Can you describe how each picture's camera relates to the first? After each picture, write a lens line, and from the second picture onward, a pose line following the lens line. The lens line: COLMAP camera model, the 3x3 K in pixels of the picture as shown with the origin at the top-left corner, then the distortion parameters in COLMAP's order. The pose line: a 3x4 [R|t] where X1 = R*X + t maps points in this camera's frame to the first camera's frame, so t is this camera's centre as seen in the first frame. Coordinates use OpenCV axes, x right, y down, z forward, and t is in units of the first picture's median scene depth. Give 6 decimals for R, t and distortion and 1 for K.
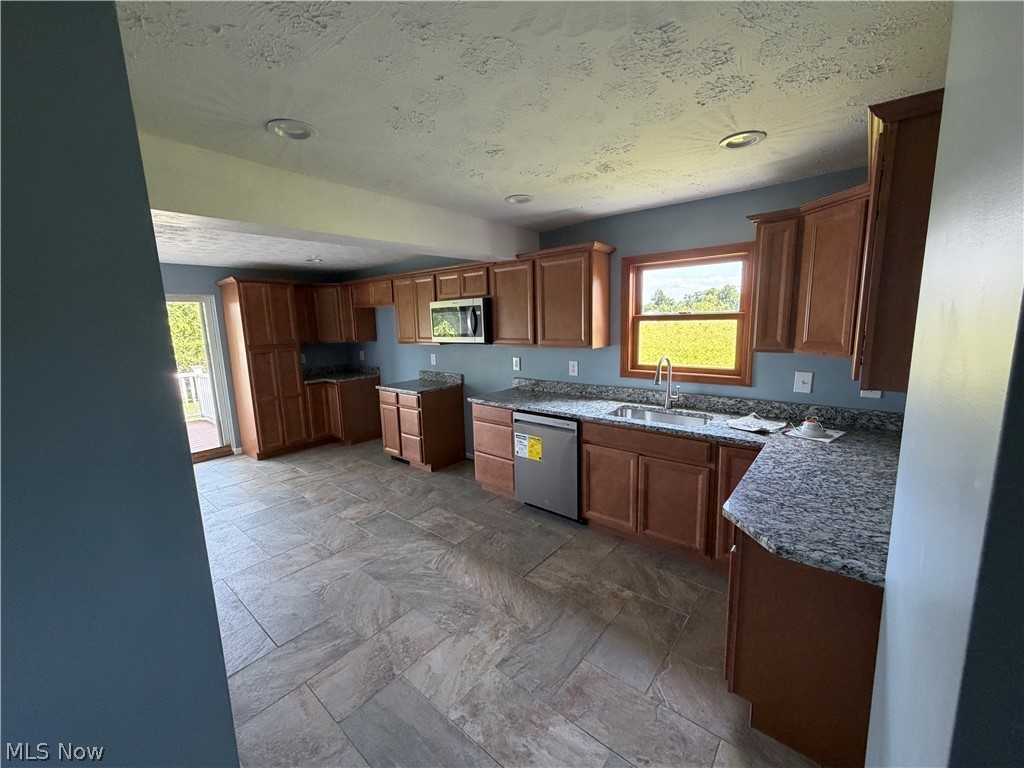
lens RADIAL K [[409.1, 0, 508.1], [0, 409.1, 383.2], [0, 0, 1]] dist [-0.000561, 0.001043]
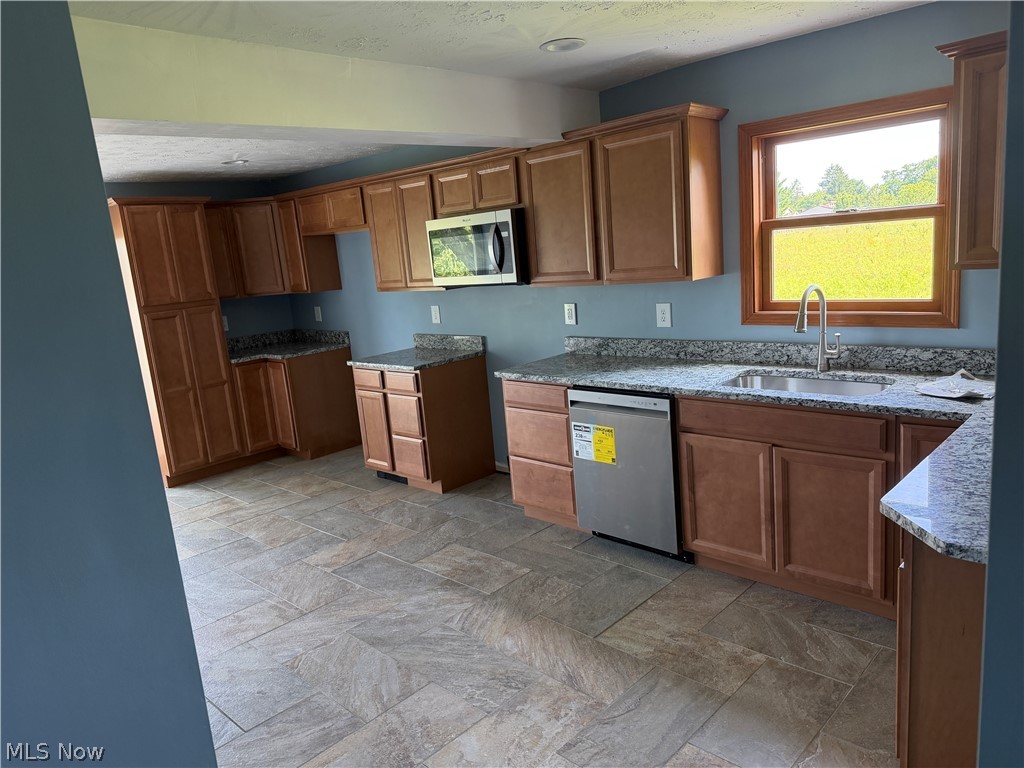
lens RADIAL K [[720.1, 0, 506.8], [0, 720.1, 387.8], [0, 0, 1]] dist [0.070995, -0.060499]
pose [[0.996077, -0.044851, -0.076285, 0.003808], [0.048316, 0.997854, 0.044194, 0.015293], [0.074140, -0.047706, 0.996106, -0.120817]]
